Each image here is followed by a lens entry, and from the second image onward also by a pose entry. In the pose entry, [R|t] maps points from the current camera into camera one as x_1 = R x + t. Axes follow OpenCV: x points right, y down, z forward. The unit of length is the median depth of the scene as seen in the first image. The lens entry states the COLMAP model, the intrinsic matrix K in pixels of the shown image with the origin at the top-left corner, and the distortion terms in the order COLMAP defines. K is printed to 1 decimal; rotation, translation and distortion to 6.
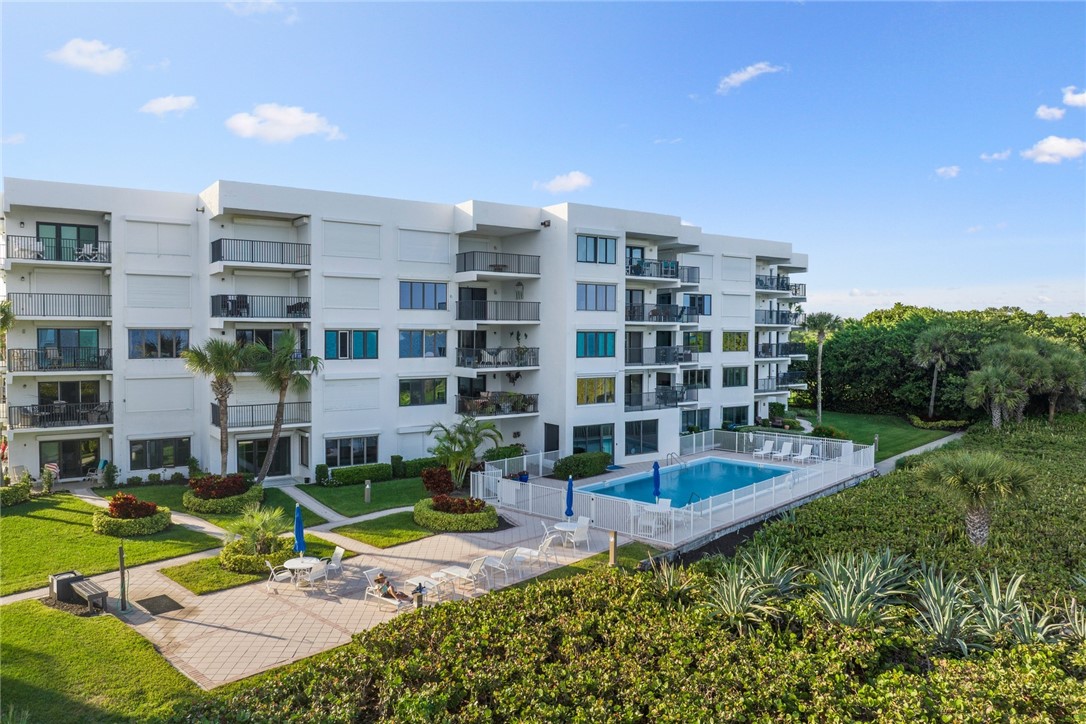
lens RADIAL K [[768.9, 0, 546.0], [0, 768.9, 357.4], [0, 0, 1]] dist [-0.048283, -0.002524]
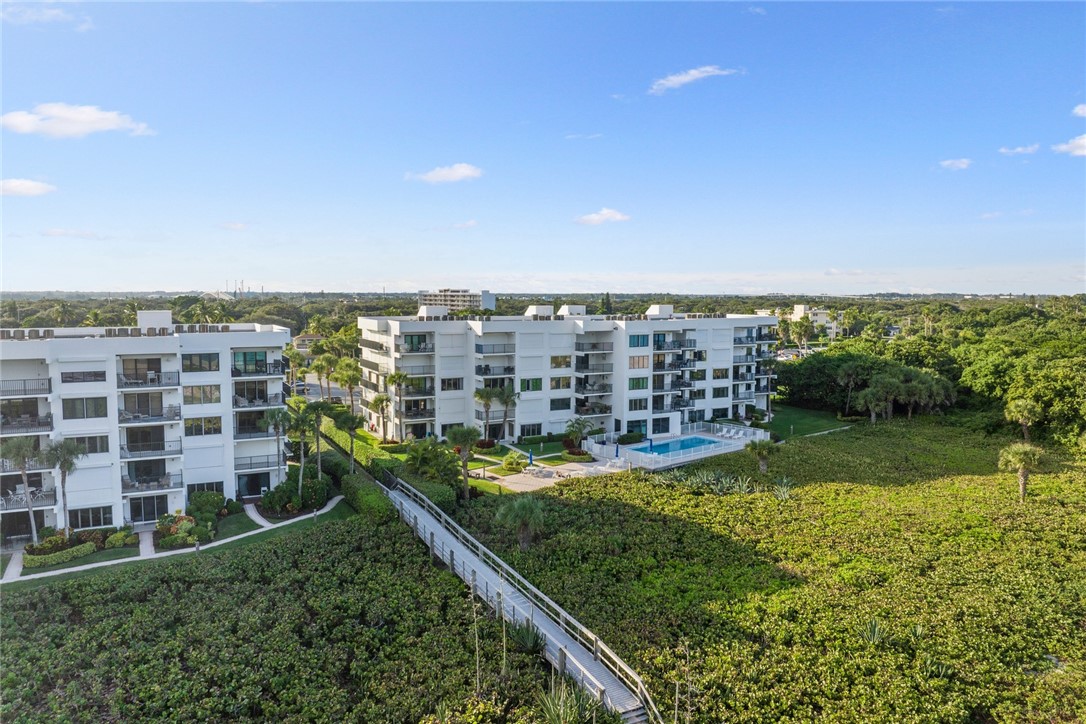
lens RADIAL K [[768.9, 0, 546.0], [0, 768.9, 357.4], [0, 0, 1]] dist [-0.048283, -0.002524]
pose [[0.990790, 0.011034, -0.134957, 0.097154], [-0.004628, 0.998852, 0.047687, -0.191056], [0.135328, -0.046623, 0.989703, -1.180758]]
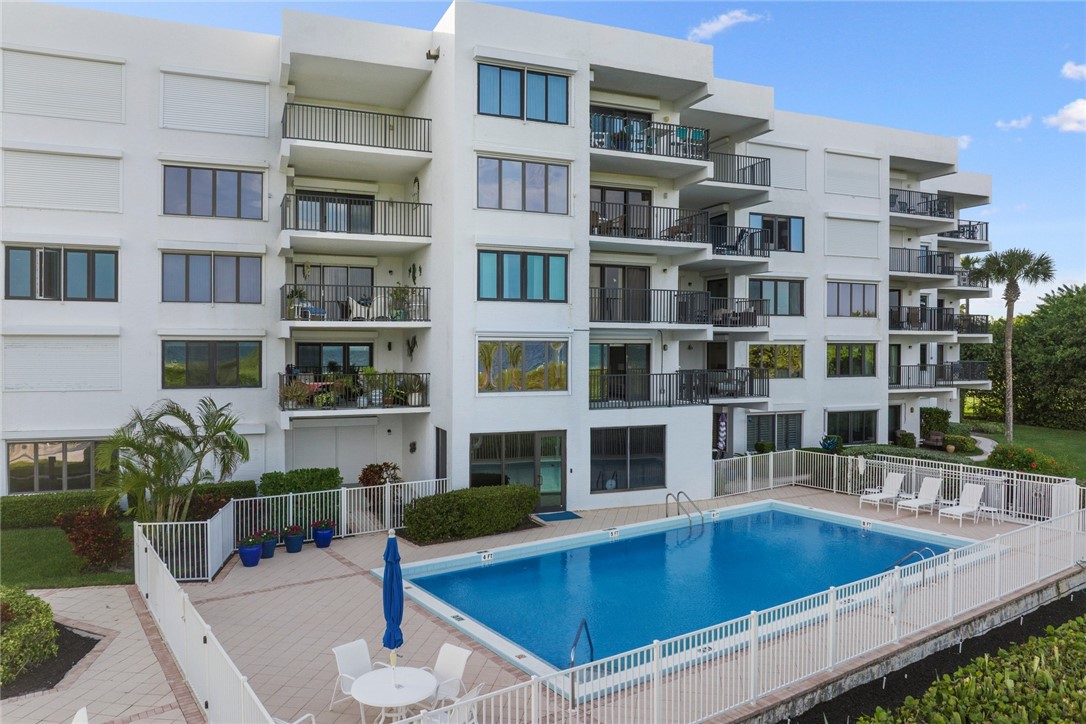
lens RADIAL K [[768.9, 0, 546.0], [0, 768.9, 357.4], [0, 0, 1]] dist [-0.048283, -0.002524]
pose [[0.975051, 0.003887, -0.221945, 0.190765], [-0.007993, 0.999813, -0.017608, 0.045797], [0.221835, 0.018943, 0.974900, 0.489440]]
